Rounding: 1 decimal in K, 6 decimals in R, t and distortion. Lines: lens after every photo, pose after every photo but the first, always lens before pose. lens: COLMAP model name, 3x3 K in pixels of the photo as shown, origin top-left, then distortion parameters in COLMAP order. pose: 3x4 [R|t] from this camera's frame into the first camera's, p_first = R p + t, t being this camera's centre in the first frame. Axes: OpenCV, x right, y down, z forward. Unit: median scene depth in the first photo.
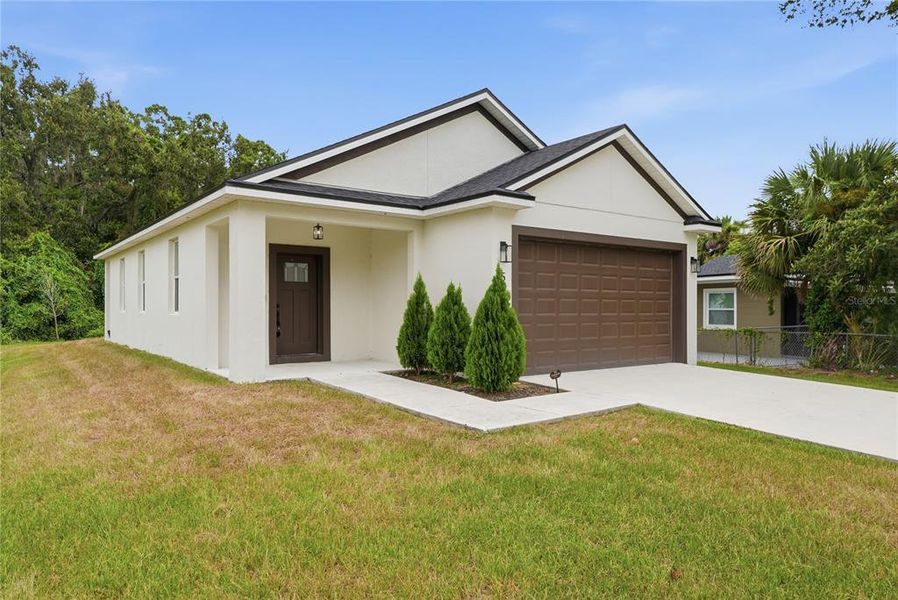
lens RADIAL K [[593.2, 0, 436.6], [0, 593.2, 310.8], [0, 0, 1]] dist [0.005552, 0.002536]
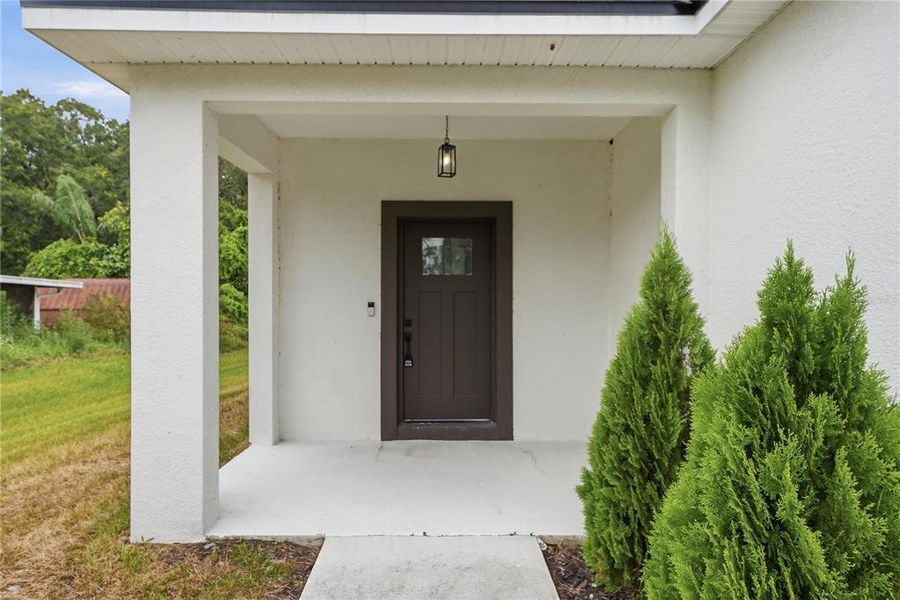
lens RADIAL K [[521.1, 0, 450.0], [0, 521.1, 300.0], [0, 0, 1]] dist [-0.026369, -0.000146]
pose [[0.806632, 0.003122, -0.591046, 0.028342], [-0.005795, 0.999980, -0.002627, -0.028492], [0.591026, 0.005544, 0.806633, 0.694486]]
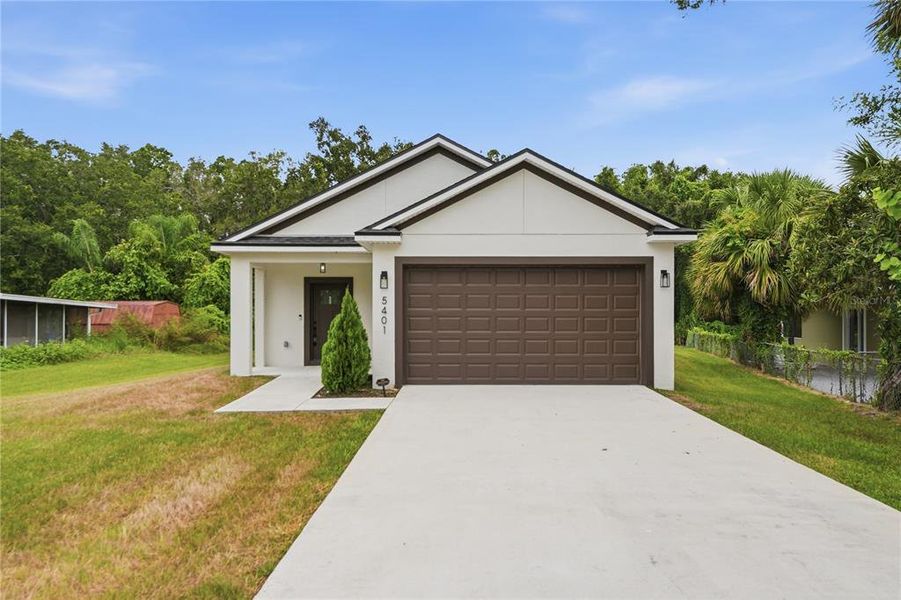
lens RADIAL K [[595.2, 0, 438.1], [0, 595.2, 310.8], [0, 0, 1]] dist [0.005552, 0.002536]
pose [[0.808965, -0.007326, -0.587811, 0.788063], [-0.002935, 0.999860, -0.016500, -0.015094], [0.587849, 0.015074, 0.808830, 0.079393]]
